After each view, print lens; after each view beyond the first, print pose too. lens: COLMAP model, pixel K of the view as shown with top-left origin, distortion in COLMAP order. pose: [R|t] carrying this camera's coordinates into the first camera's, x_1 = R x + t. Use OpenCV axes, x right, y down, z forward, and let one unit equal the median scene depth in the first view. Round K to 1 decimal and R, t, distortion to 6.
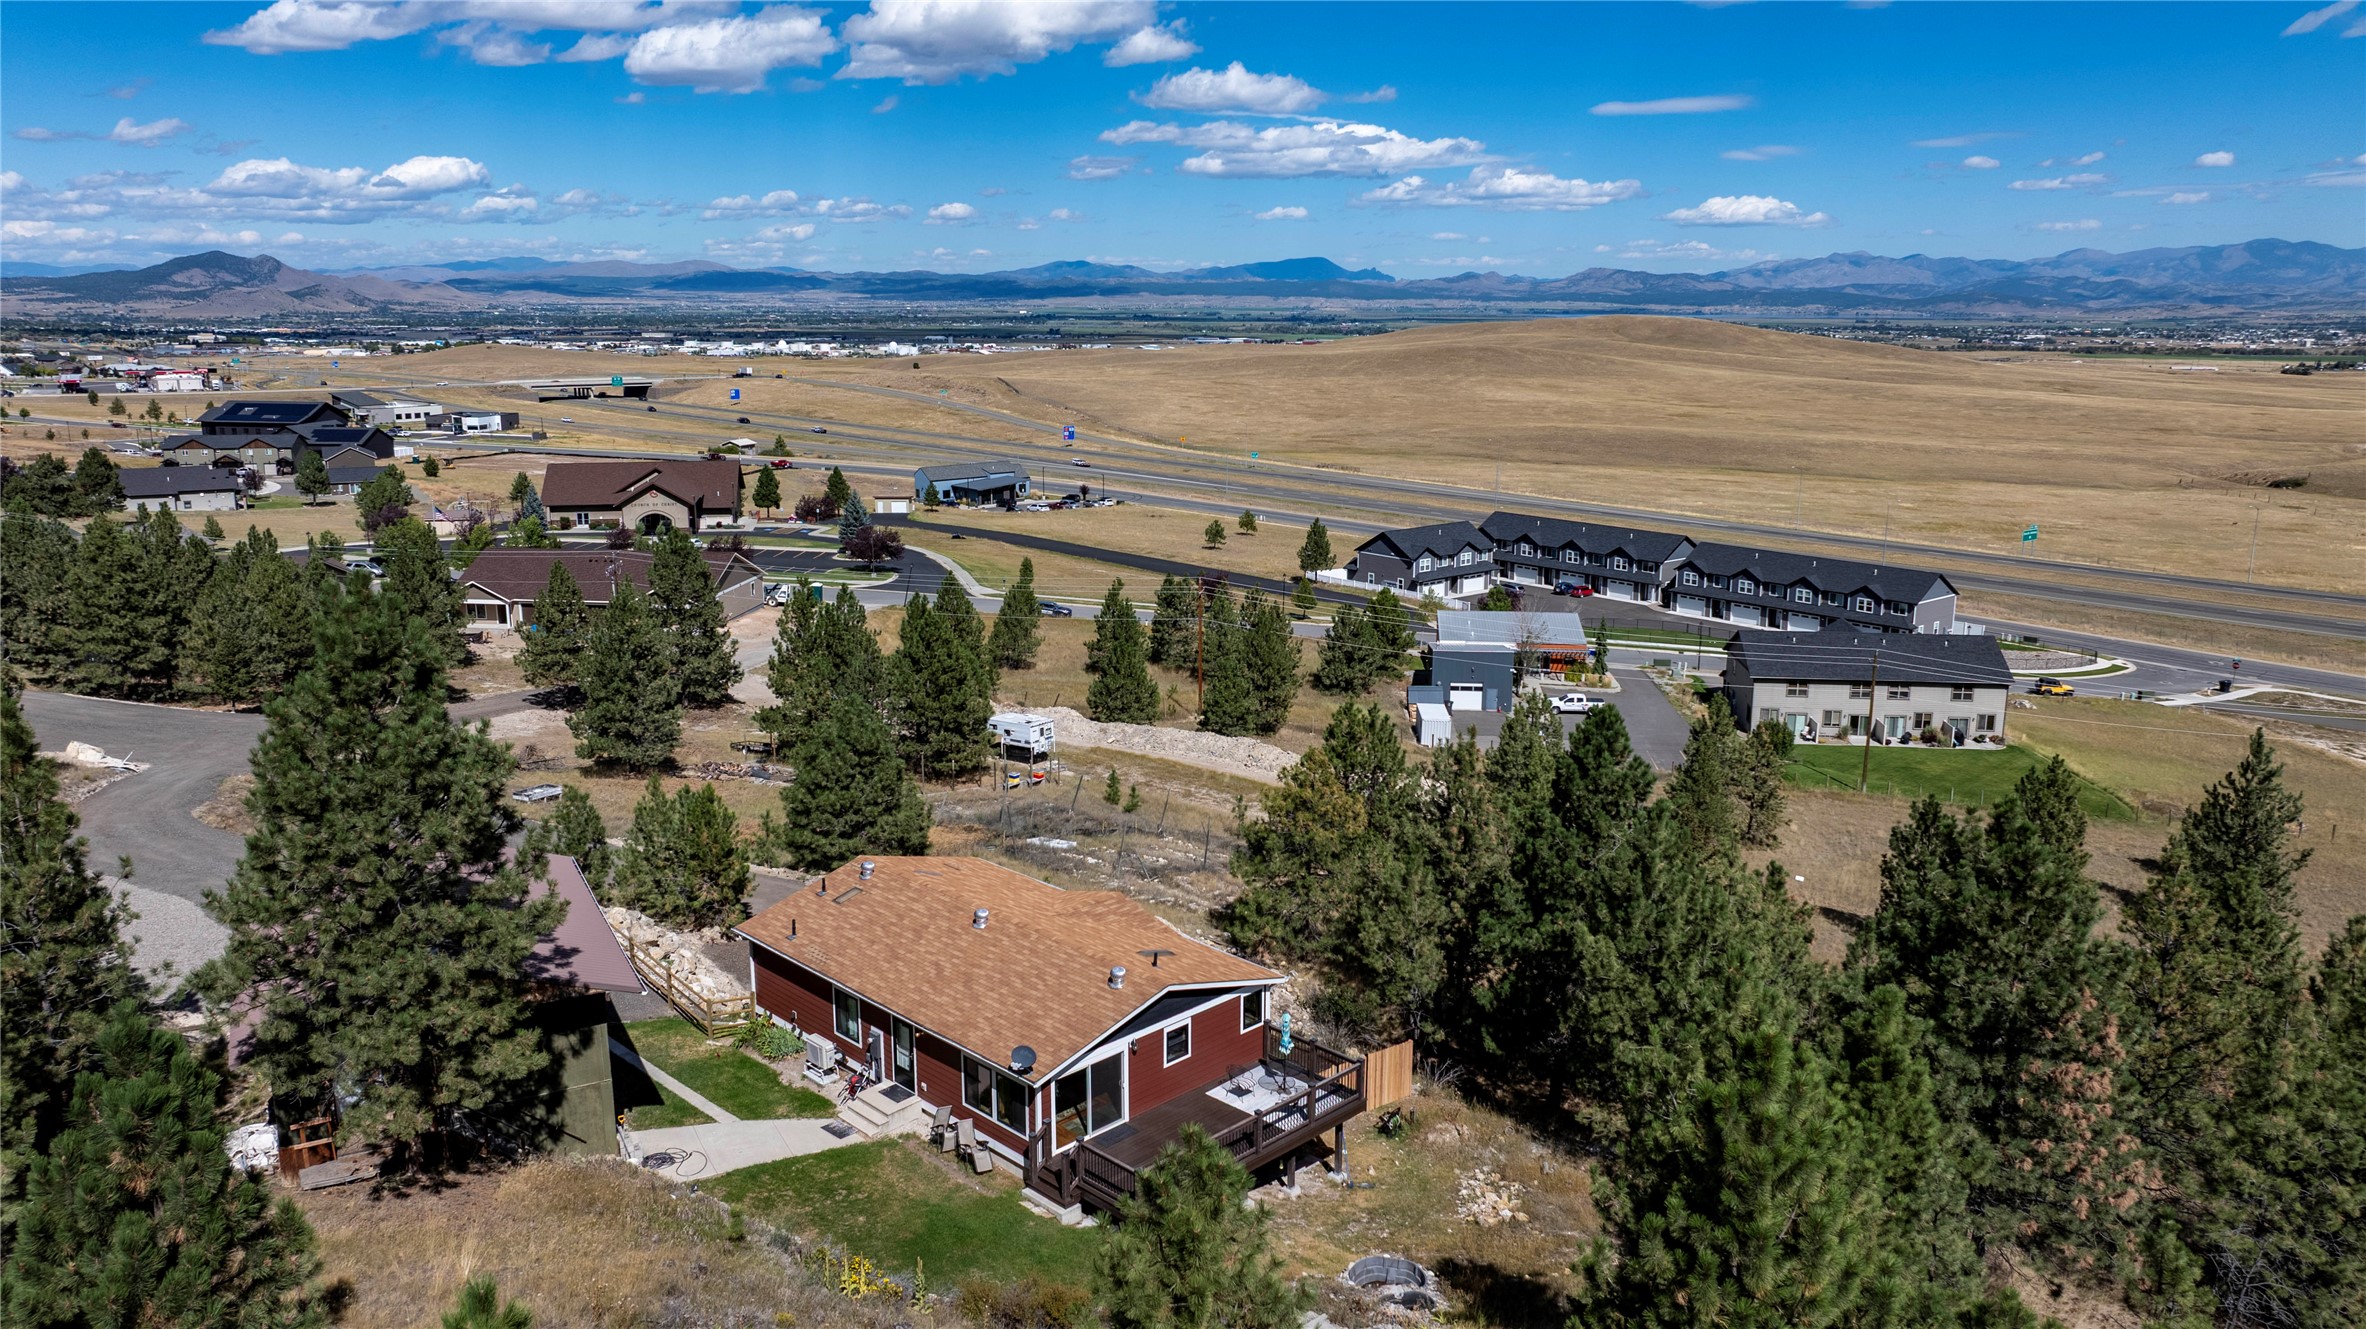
lens RADIAL K [[1643.4, 0, 1194.6], [0, 1643.4, 655.4], [0, 0, 1]] dist [-0.017217, 0.002186]
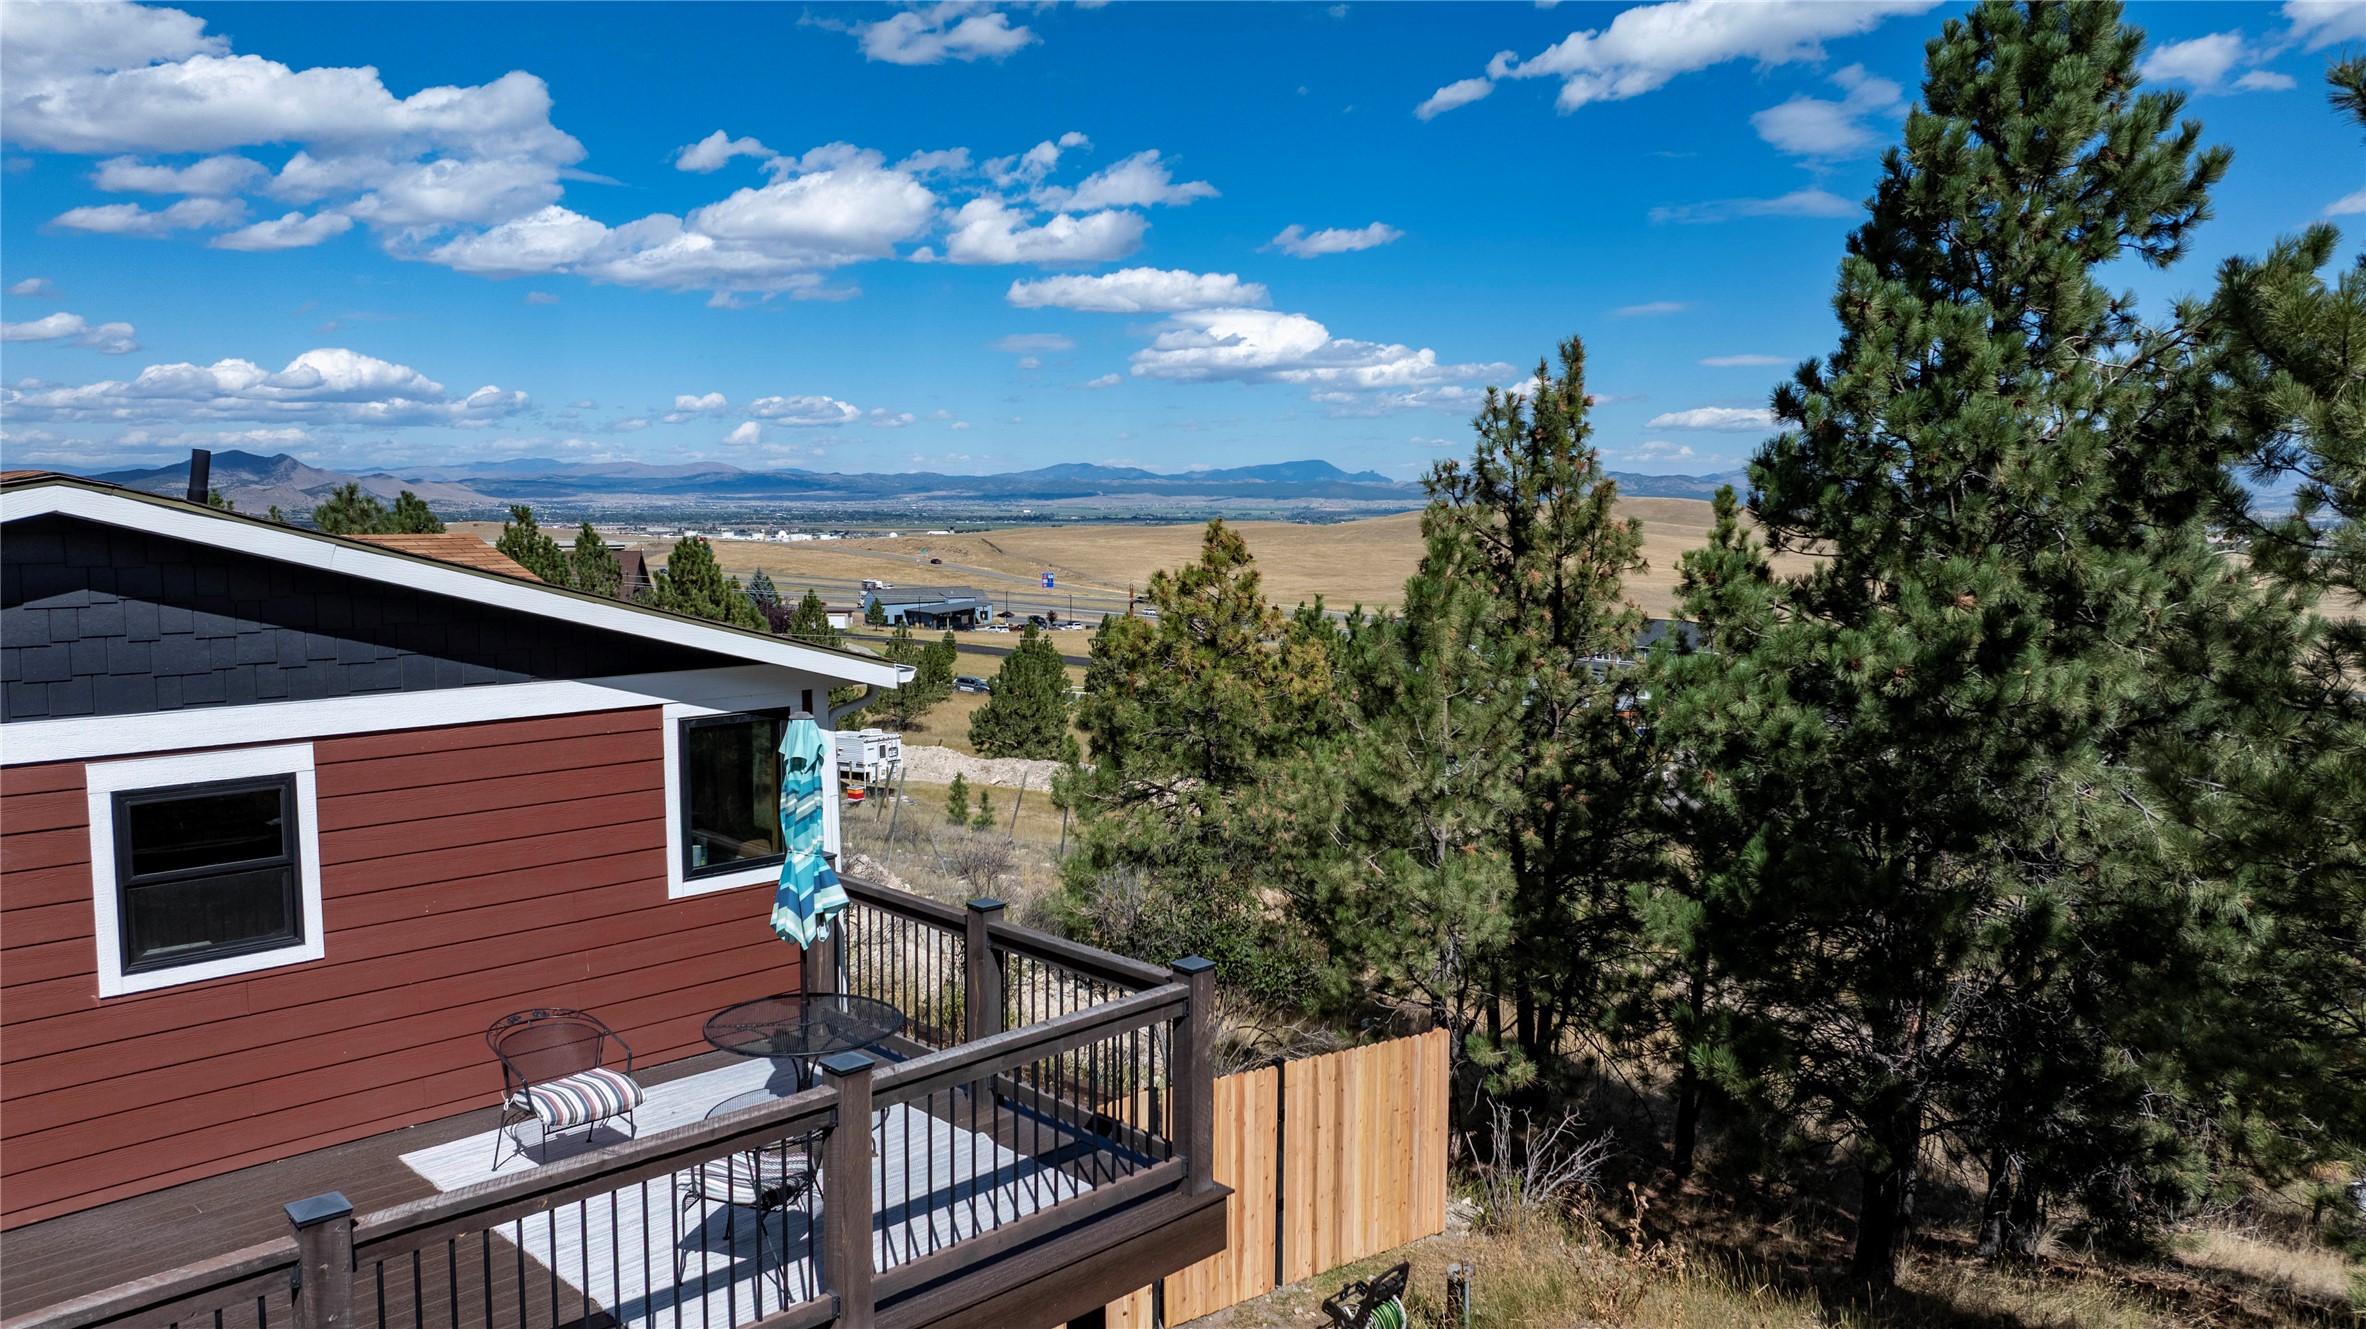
lens RADIAL K [[1643.4, 0, 1194.6], [0, 1643.4, 655.4], [0, 0, 1]] dist [-0.017217, 0.002186]
pose [[0.999998, 0.001487, -0.001091, 0.034944], [-0.001608, 0.992755, -0.120145, 0.080453], [0.000905, 0.120147, 0.992756, 0.278919]]
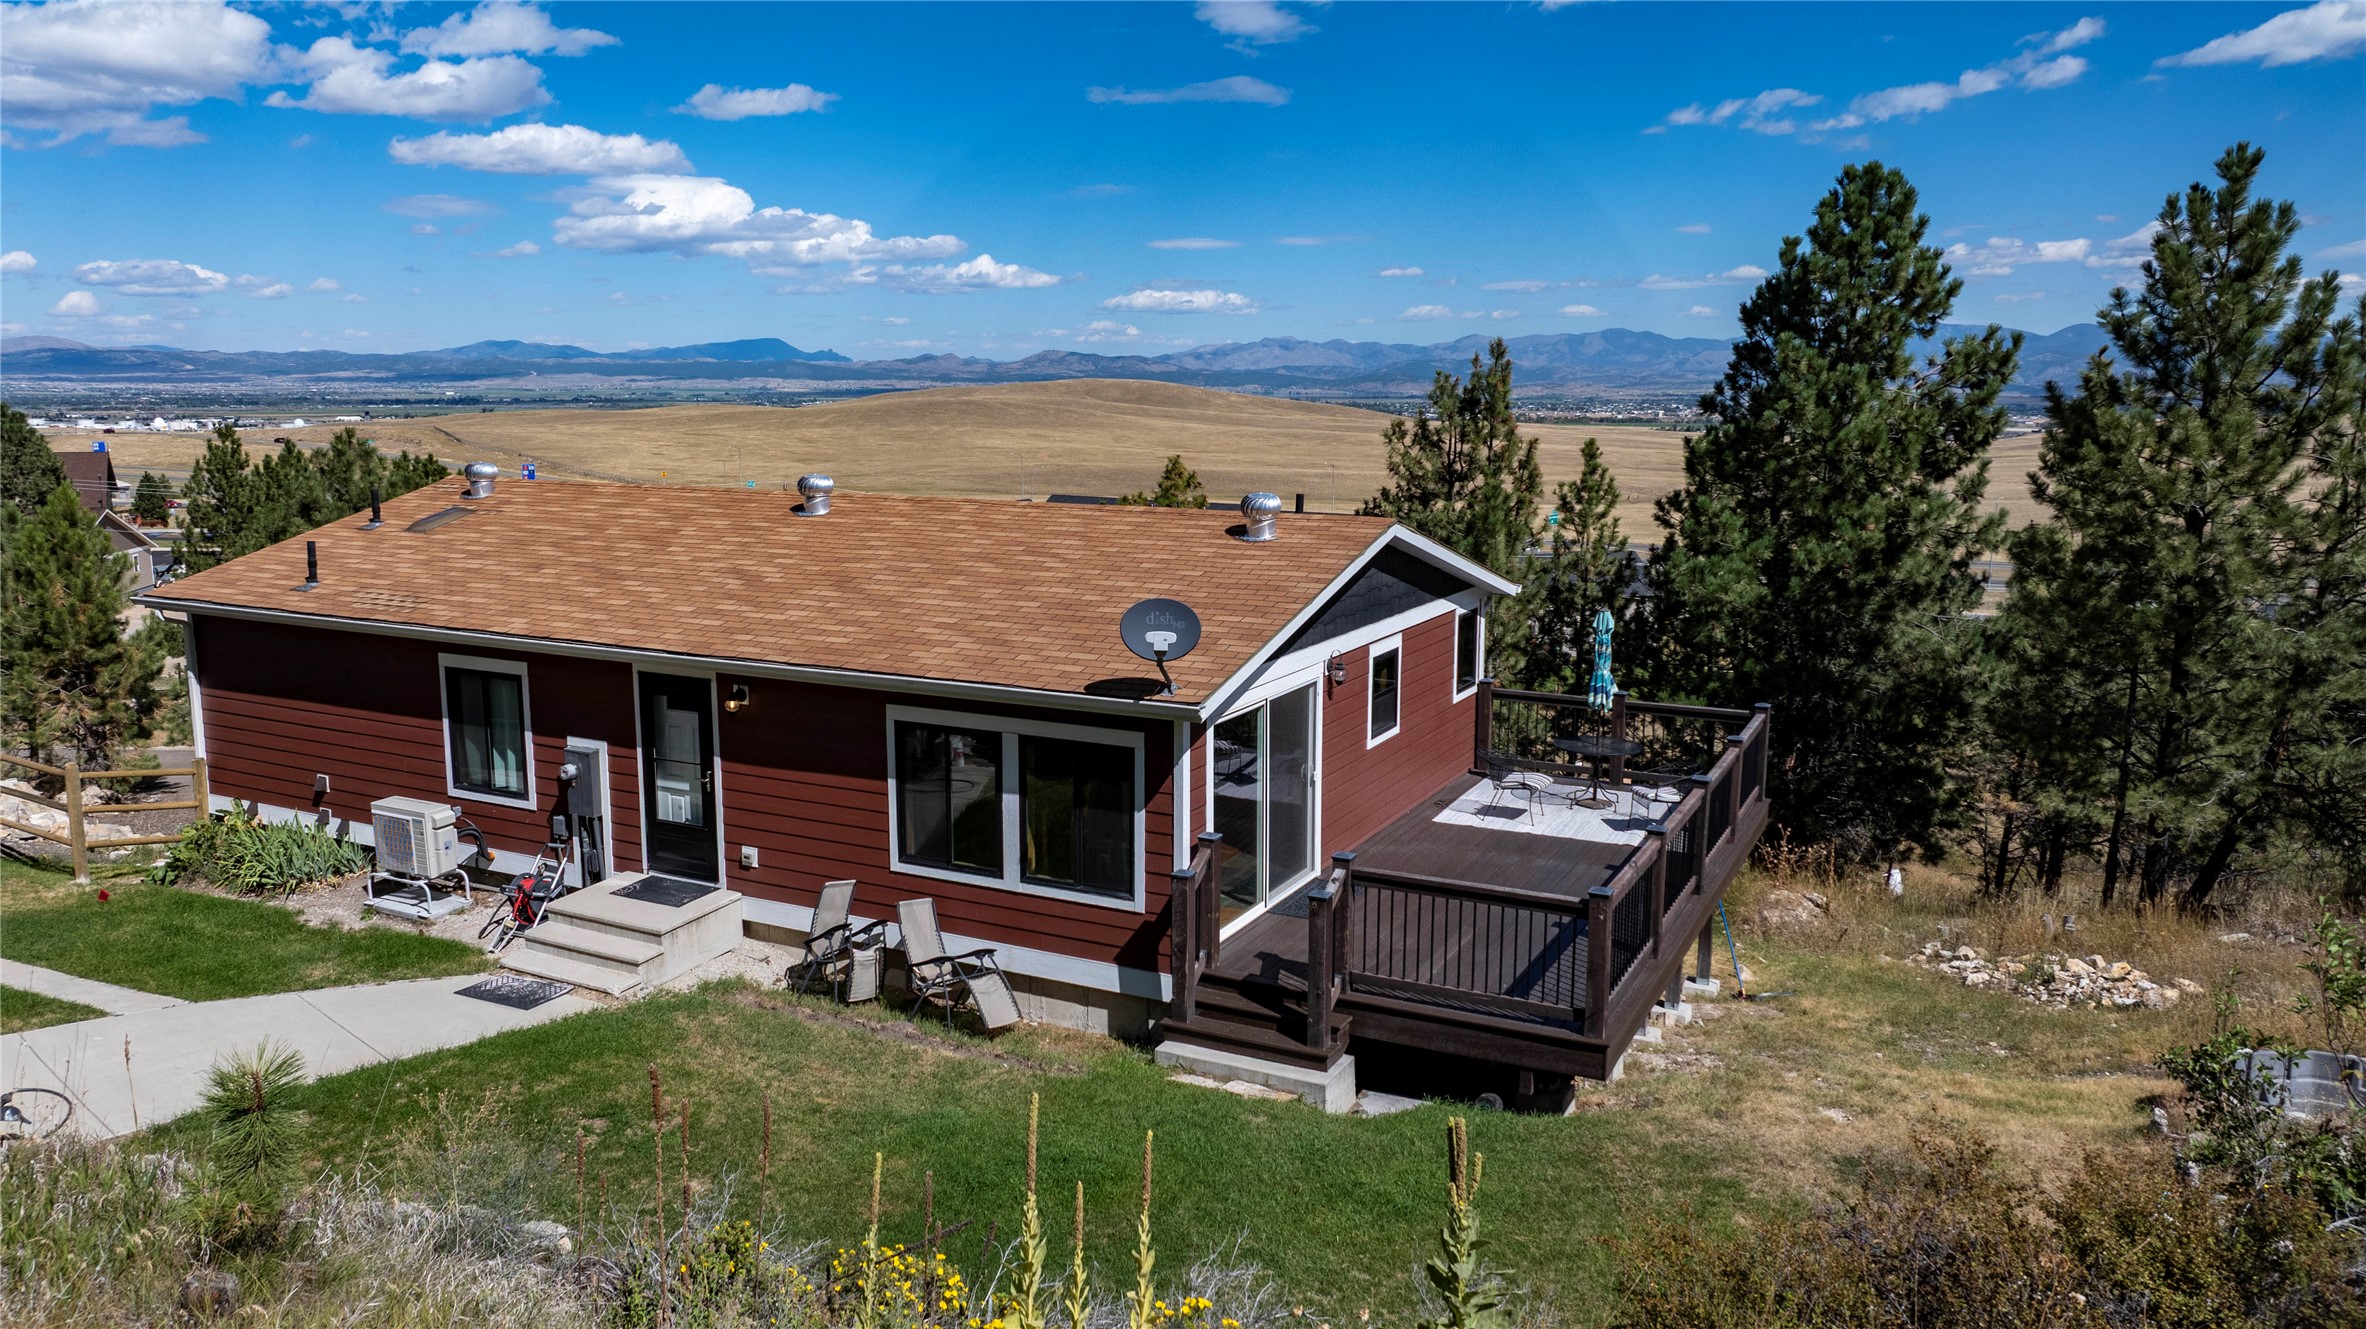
lens RADIAL K [[1644.1, 0, 1184.3], [0, 1644.1, 669.0], [0, 0, 1]] dist [-0.038147, 0.038540]
pose [[0.950722, -0.051796, 0.305689, -0.063074], [0.064139, 0.997476, -0.030468, 0.082470], [-0.303339, 0.048573, 0.951644, 0.214602]]
